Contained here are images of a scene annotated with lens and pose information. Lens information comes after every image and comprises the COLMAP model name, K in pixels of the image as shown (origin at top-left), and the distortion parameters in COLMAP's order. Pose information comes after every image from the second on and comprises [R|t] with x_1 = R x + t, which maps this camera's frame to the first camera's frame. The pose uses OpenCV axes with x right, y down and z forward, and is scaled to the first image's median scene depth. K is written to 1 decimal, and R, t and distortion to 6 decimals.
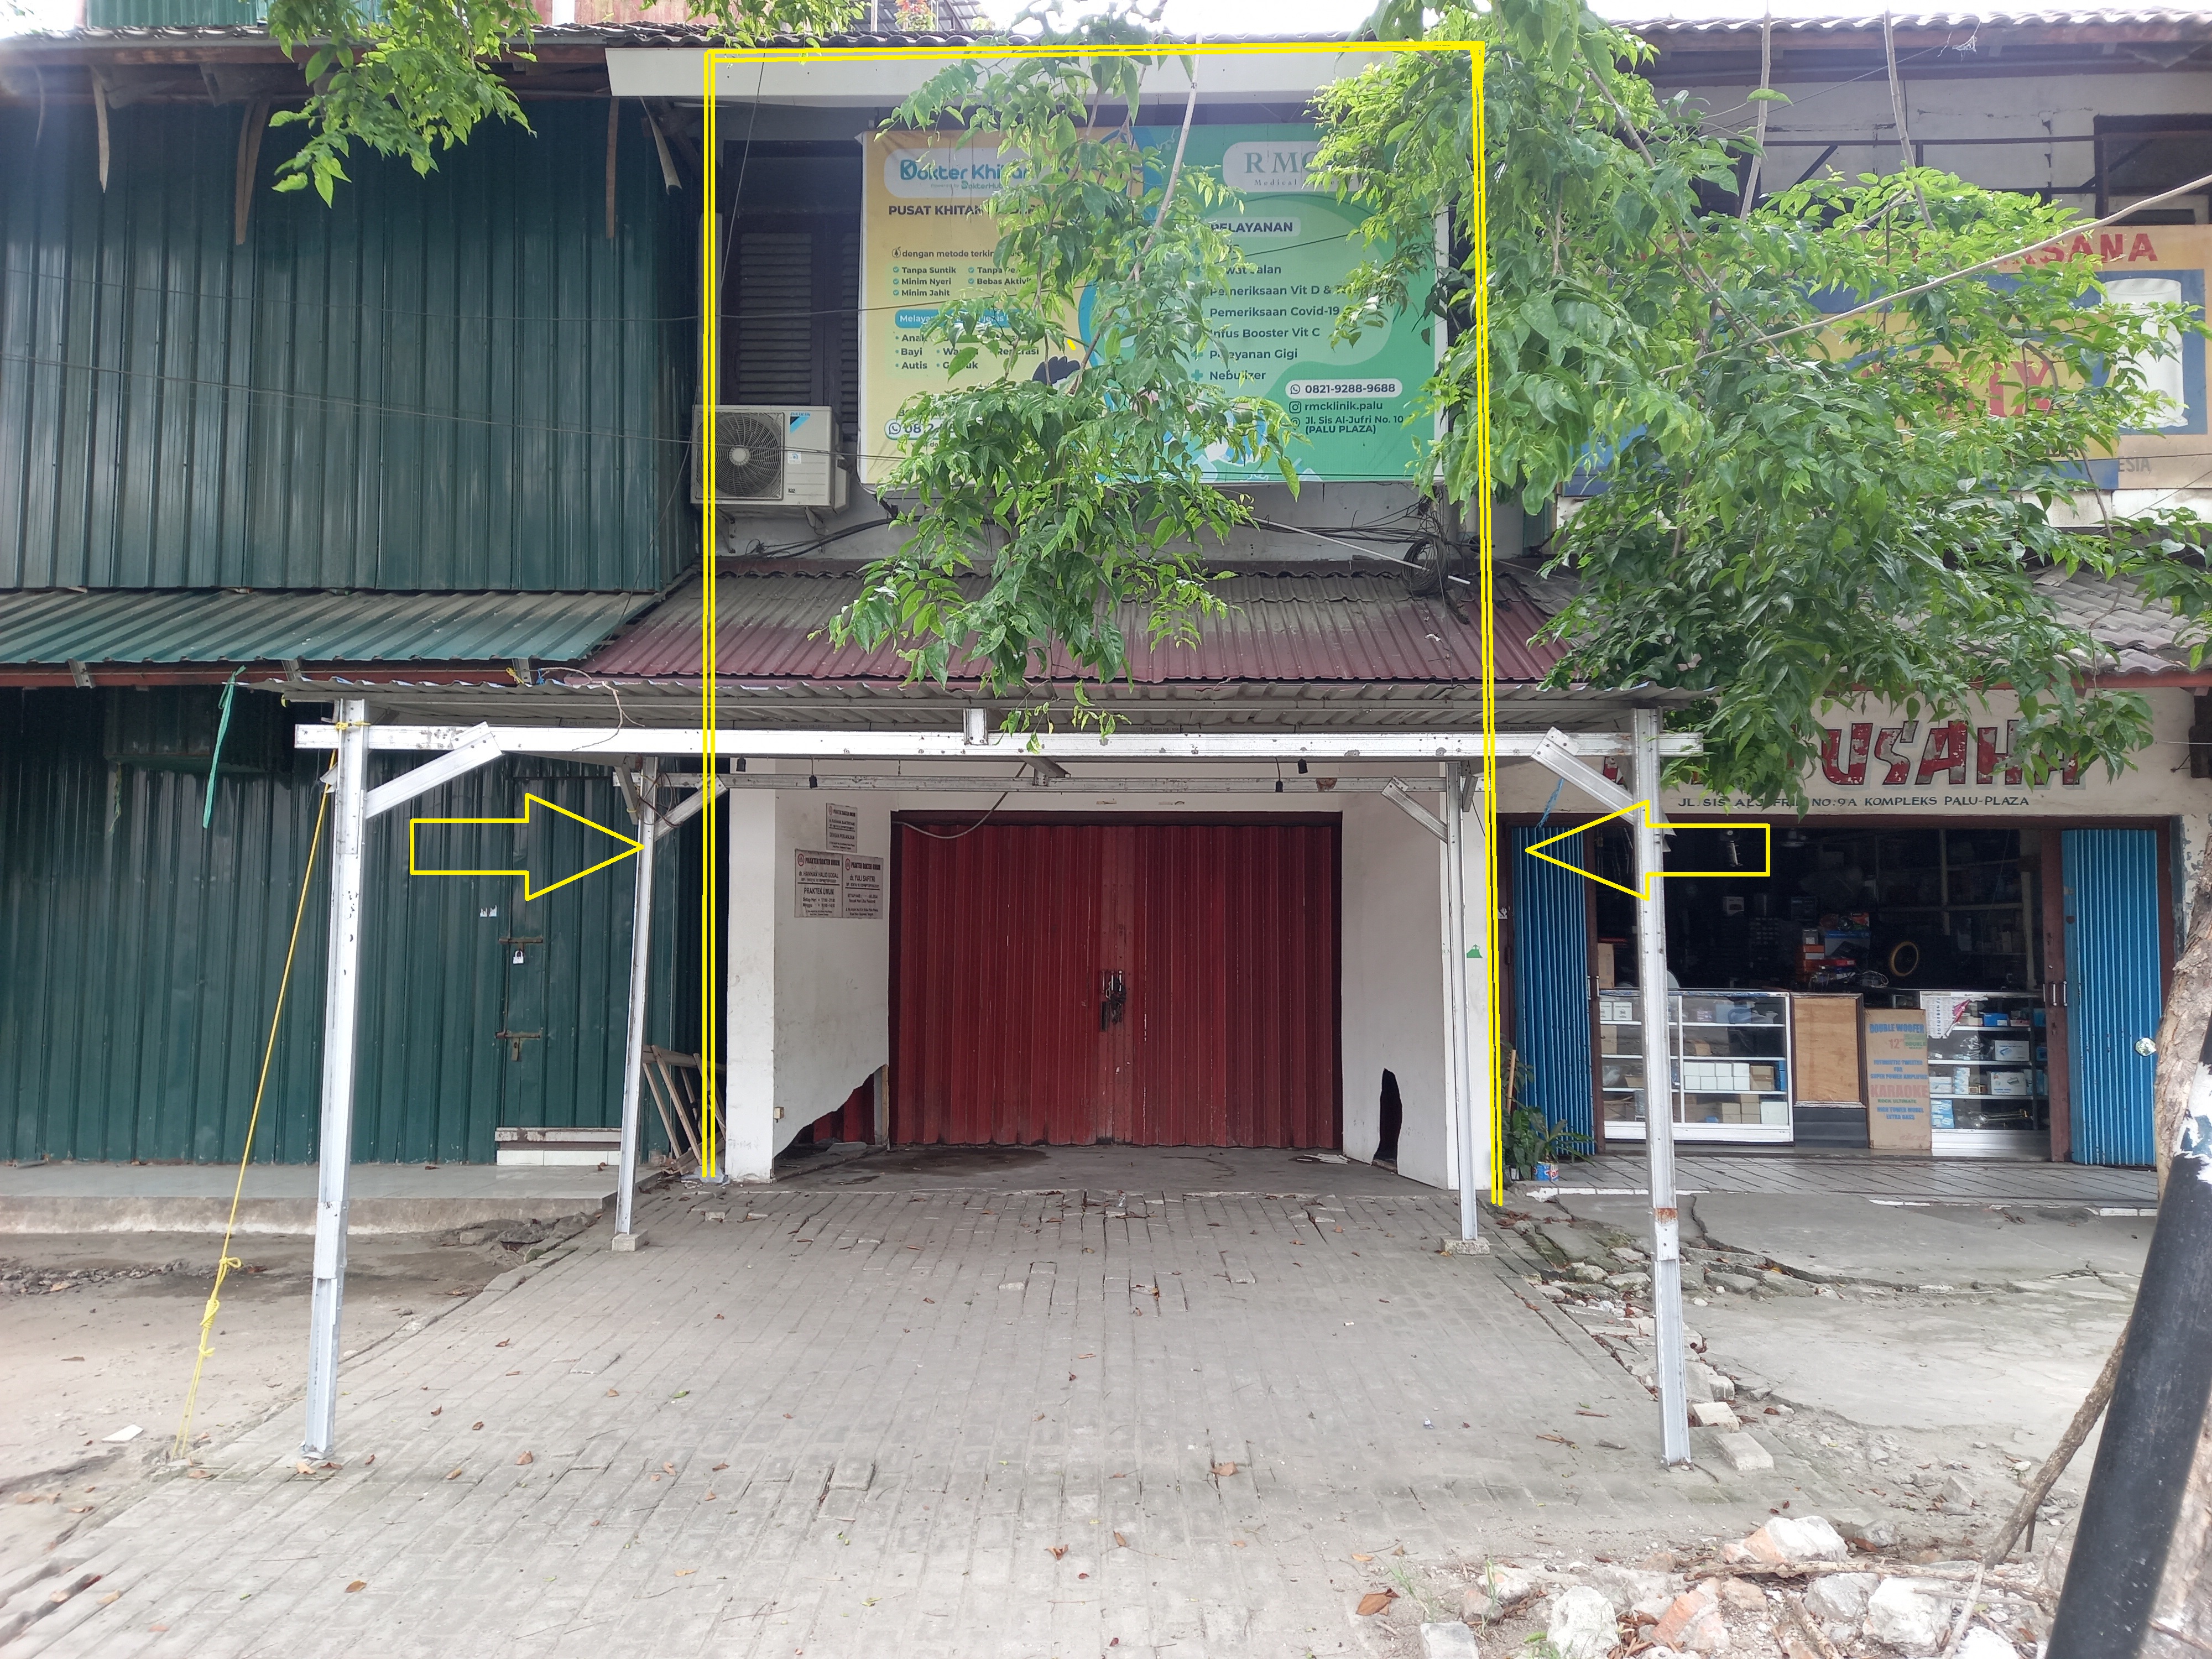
lens RADIAL K [[1633.5, 0, 1117.1], [0, 1633.5, 812.1], [0, 0, 1]] dist [0.073031, -0.060186]
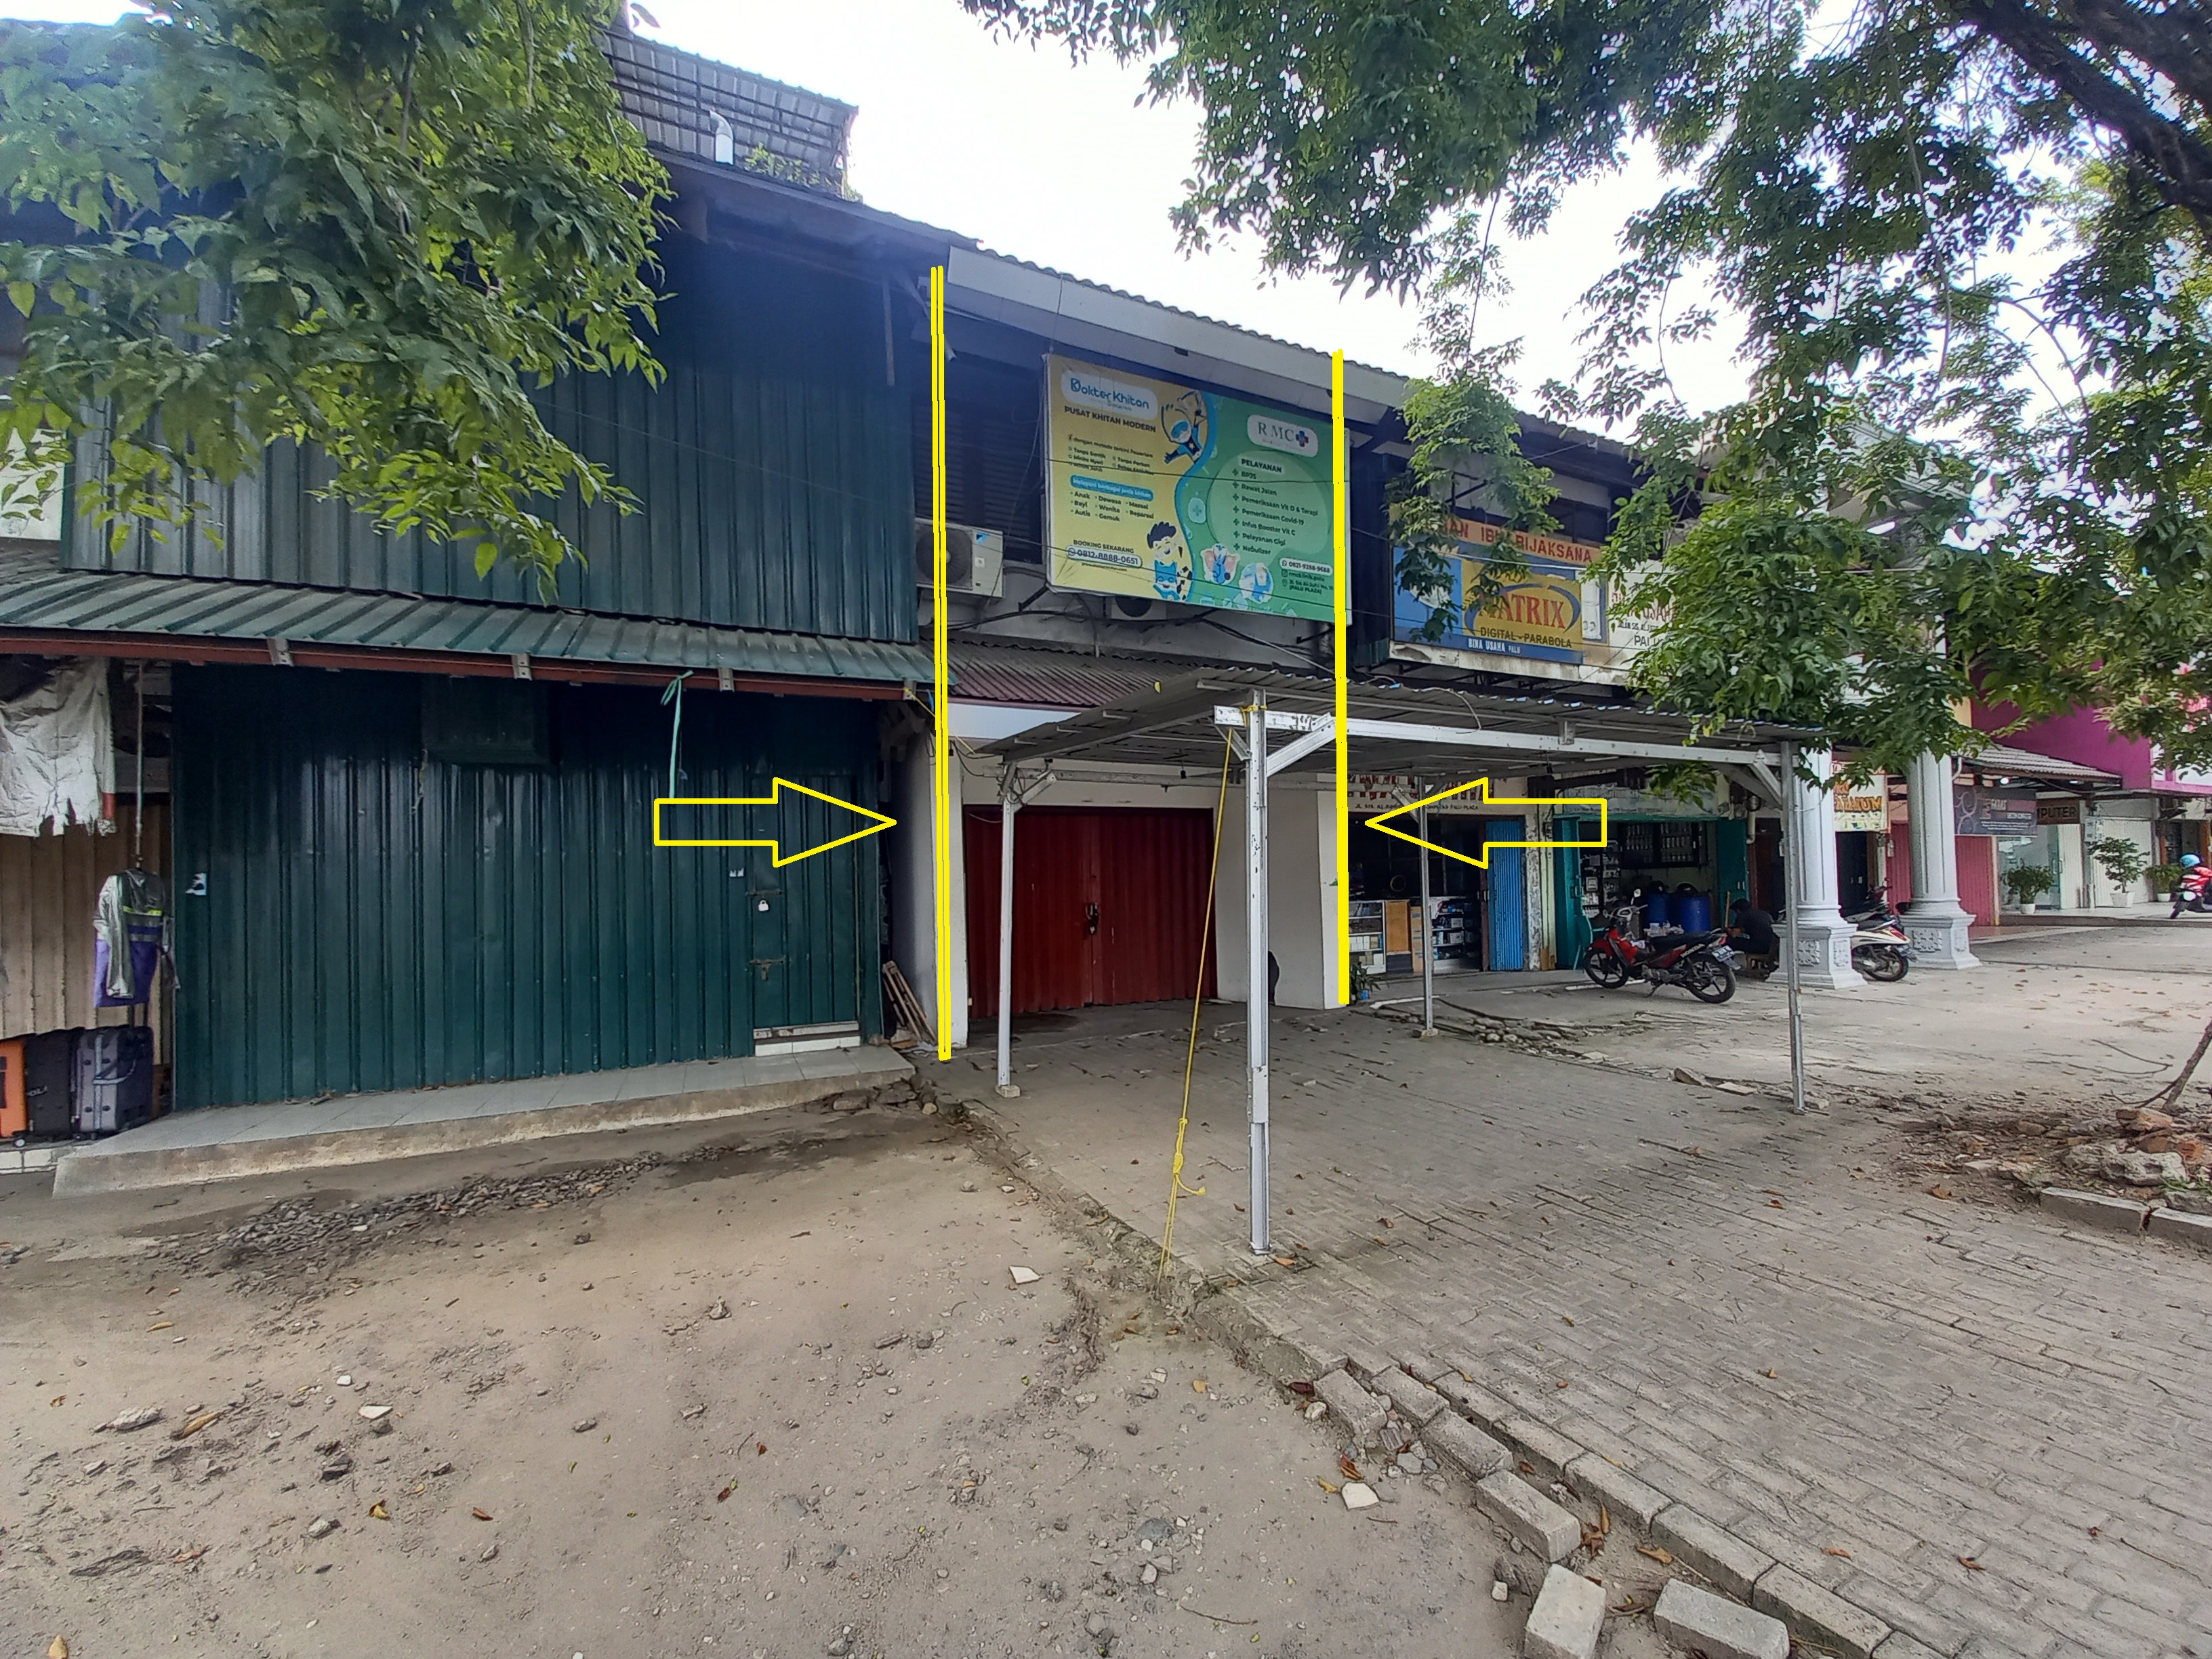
lens RADIAL K [[889.1, 0, 1123.9], [0, 889.1, 860.0], [0, 0, 1]] dist [-0.005823, -0.001315]
pose [[0.883025, -0.015351, 0.469075, -0.494192], [-0.003584, 0.999215, 0.039448, 0.022517], [-0.469312, -0.036515, 0.882277, 0.234865]]
